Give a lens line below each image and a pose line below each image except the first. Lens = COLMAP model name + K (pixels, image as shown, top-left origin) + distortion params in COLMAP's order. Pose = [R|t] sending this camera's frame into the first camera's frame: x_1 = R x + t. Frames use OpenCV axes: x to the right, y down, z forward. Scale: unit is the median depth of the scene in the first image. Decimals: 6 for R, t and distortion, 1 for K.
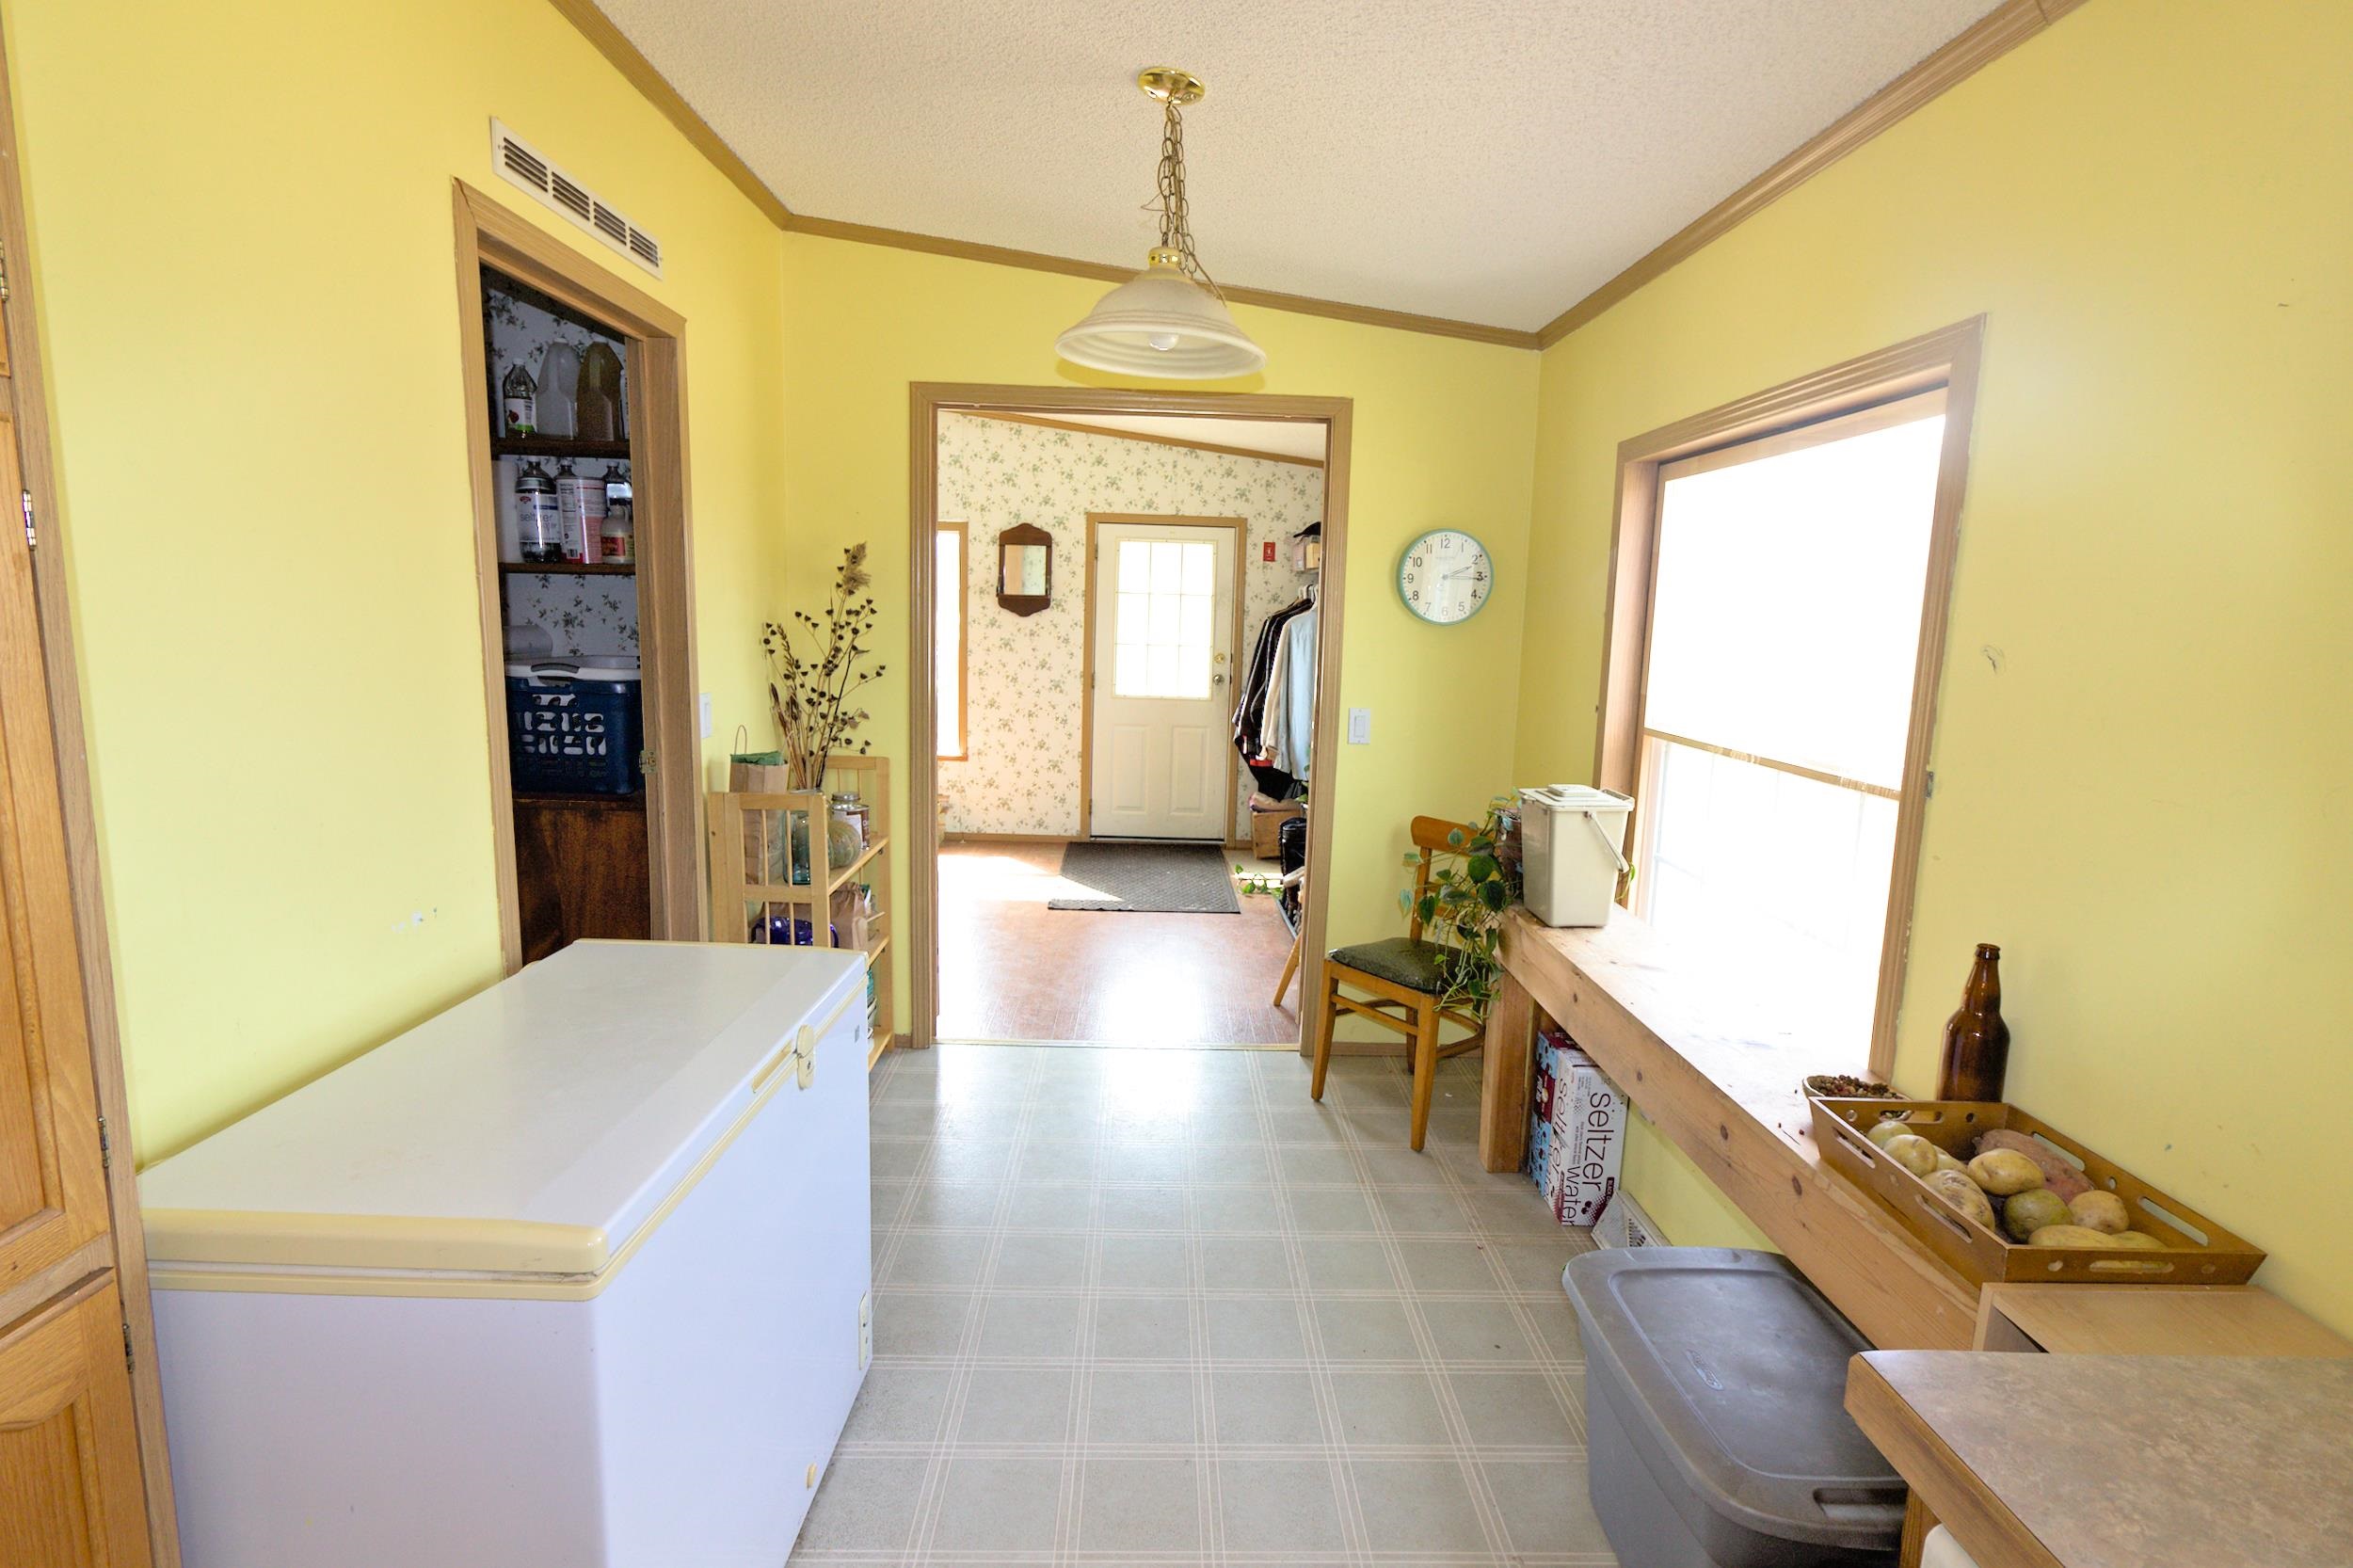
lens RADIAL K [[1096.4, 0, 1176.5], [0, 1096.4, 784.0], [0, 0, 1]] dist [-0.024632, 0.016699]
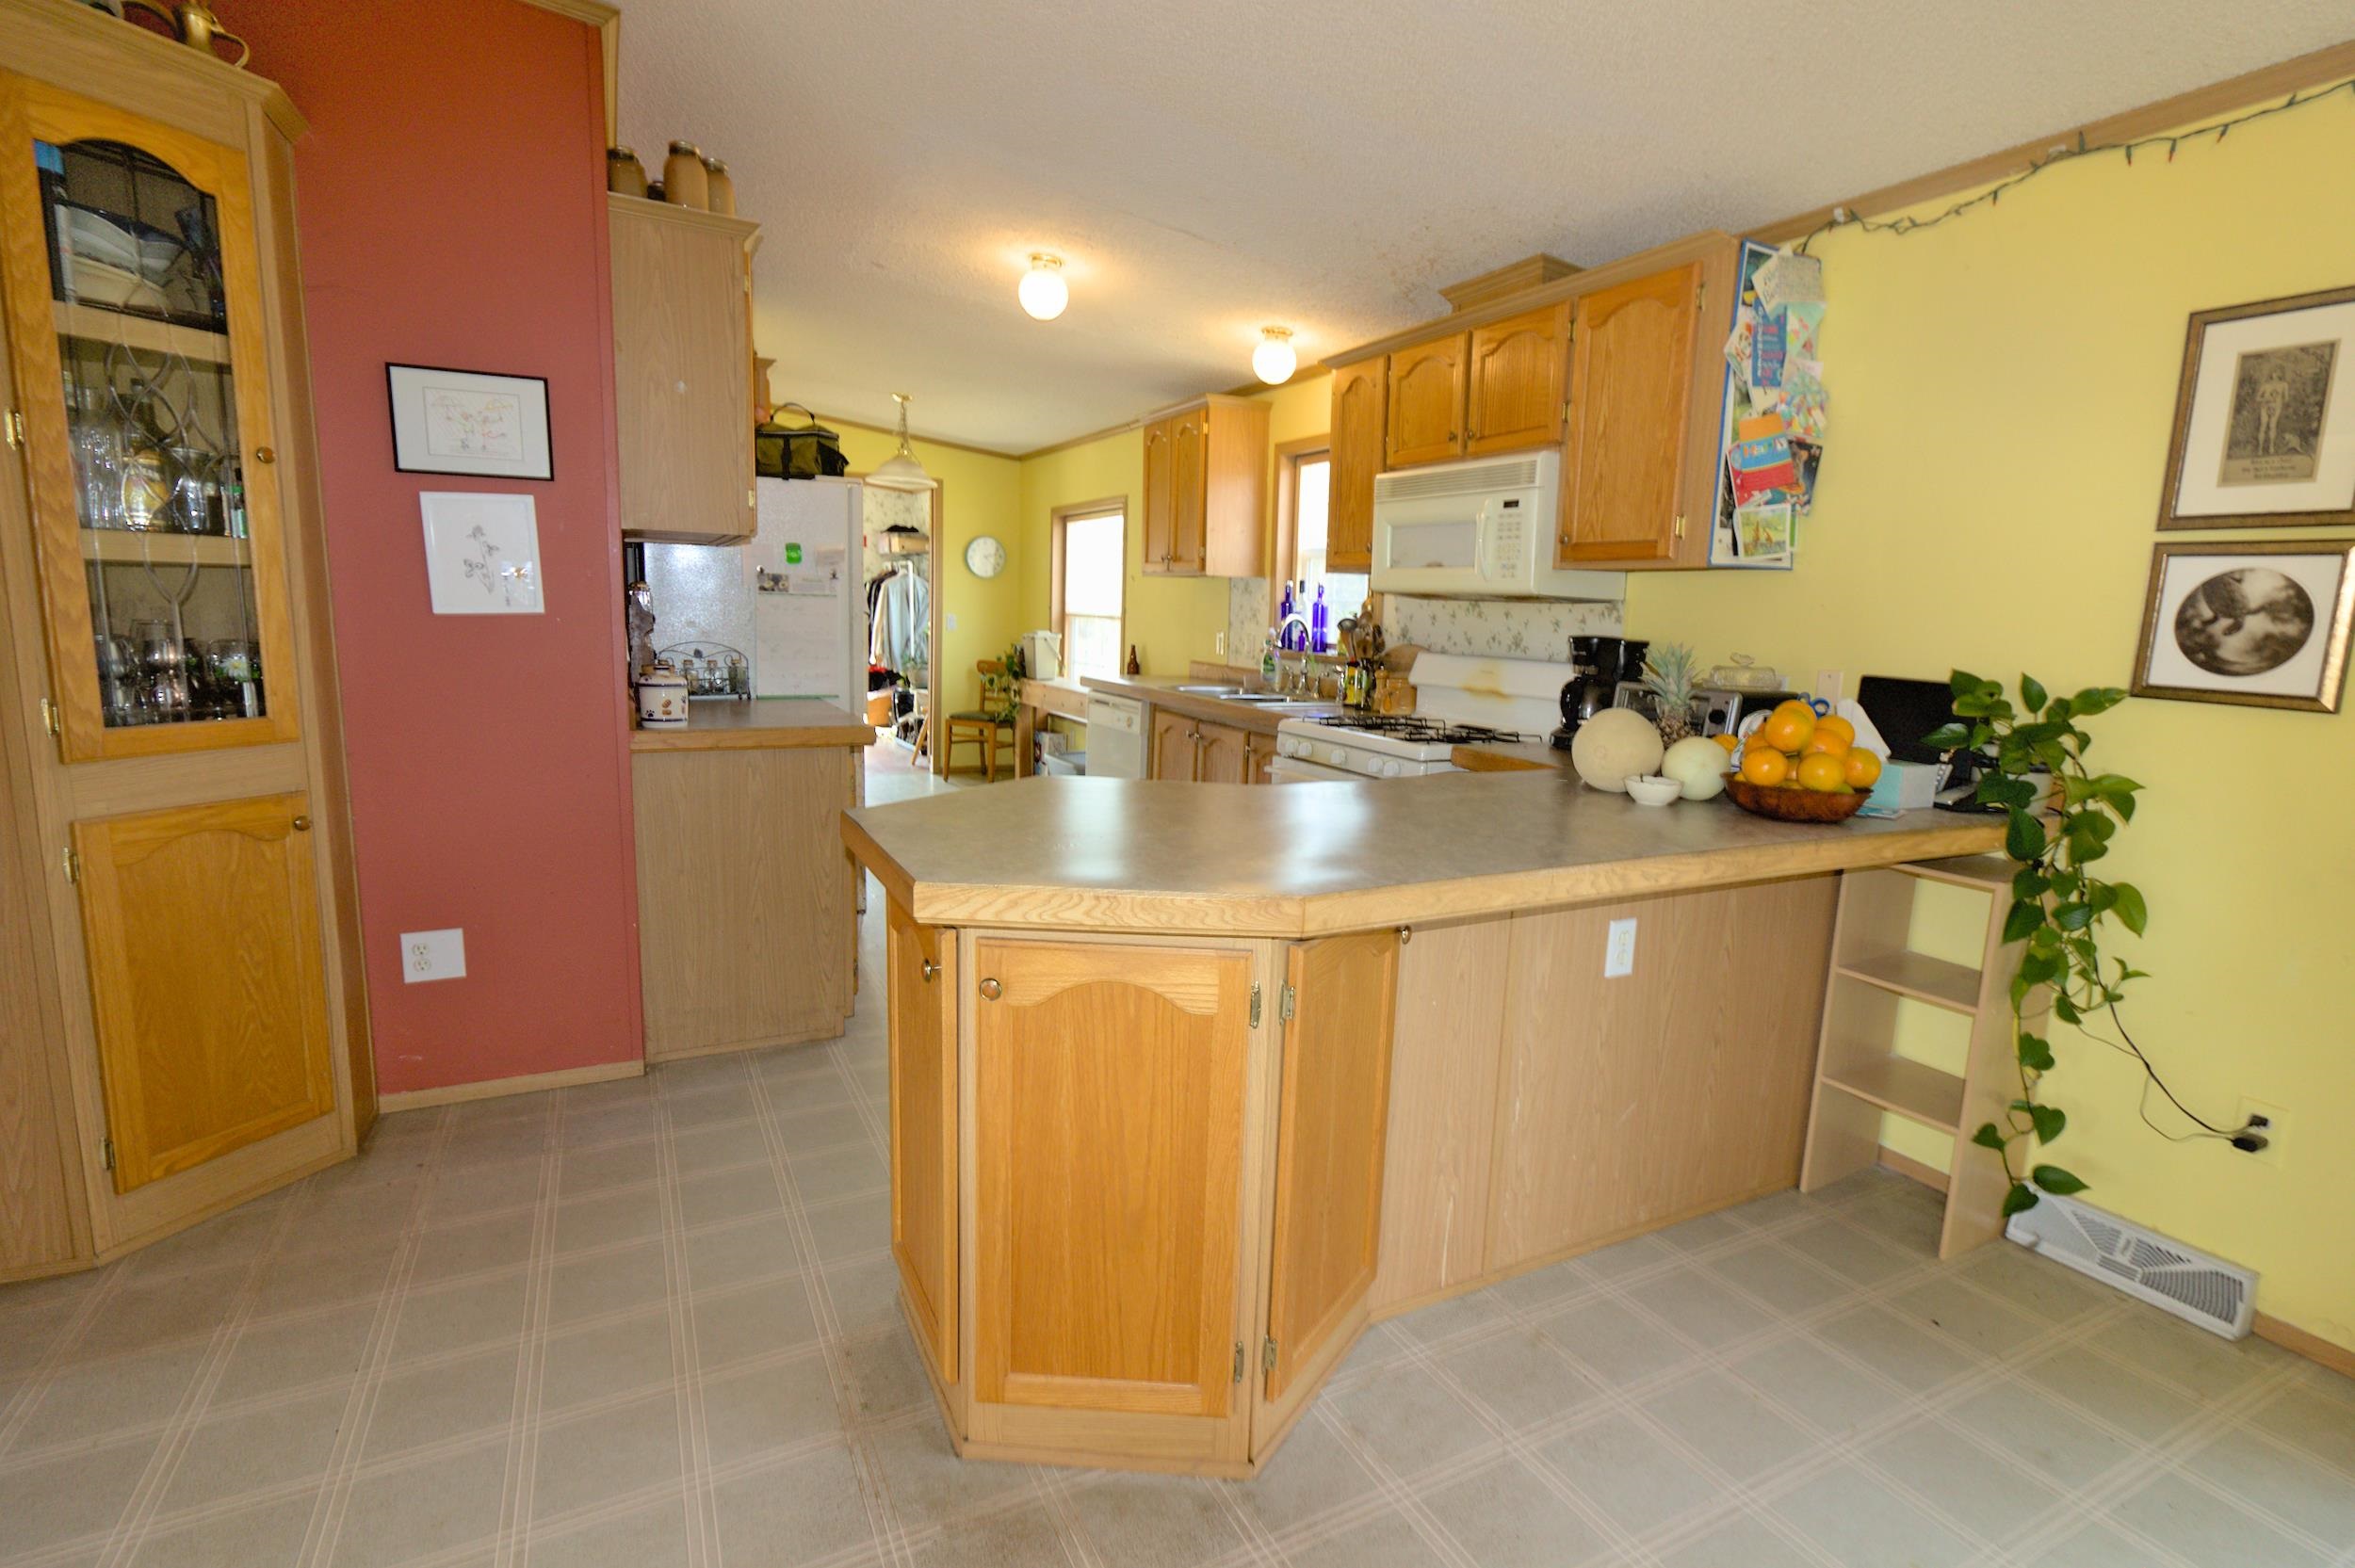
lens RADIAL K [[1064.5, 0, 1189.3], [0, 1064.5, 773.5], [0, 0, 1]] dist [0.001067, -0.000273]
pose [[0.888361, -0.056802, 0.455618, -0.445826], [0.055858, 0.998318, 0.015549, 0.272217], [-0.455735, 0.011637, 0.890039, -1.260752]]
